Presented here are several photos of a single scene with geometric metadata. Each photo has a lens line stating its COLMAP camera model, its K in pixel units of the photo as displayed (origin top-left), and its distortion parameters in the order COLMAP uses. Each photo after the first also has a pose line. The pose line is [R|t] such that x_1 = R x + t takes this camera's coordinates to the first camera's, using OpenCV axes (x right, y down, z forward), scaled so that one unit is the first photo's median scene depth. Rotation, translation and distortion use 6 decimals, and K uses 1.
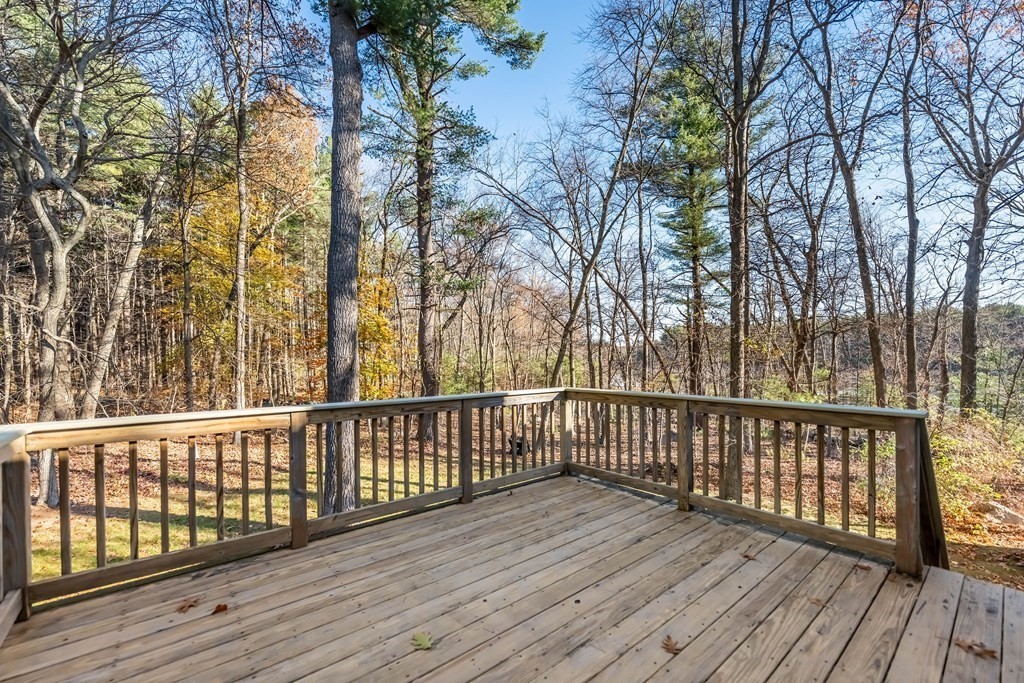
lens RADIAL K [[414.7, 0, 500.8], [0, 414.7, 358.4], [0, 0, 1]] dist [0.003127, 0.000192]
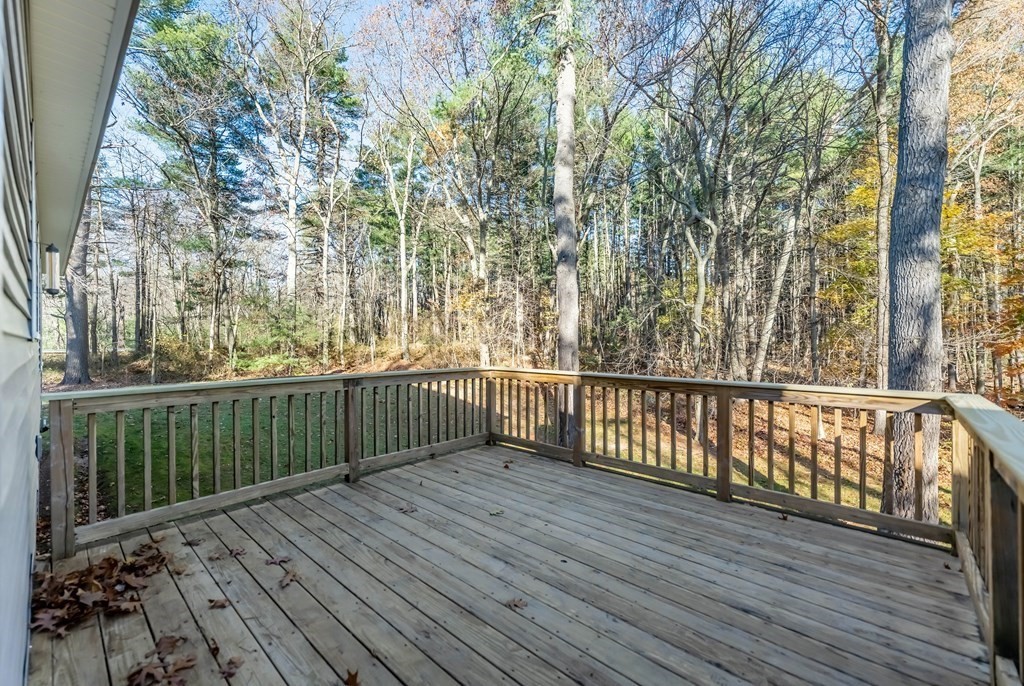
lens RADIAL K [[414.7, 0, 511.1], [0, 414.7, 341.2], [0, 0, 1]] dist [0.003127, 0.000192]
pose [[0.160900, 0.004501, -0.986960, 0.915347], [-0.000568, 0.999990, 0.004468, -0.003508], [0.986971, -0.000159, 0.160901, 0.501012]]
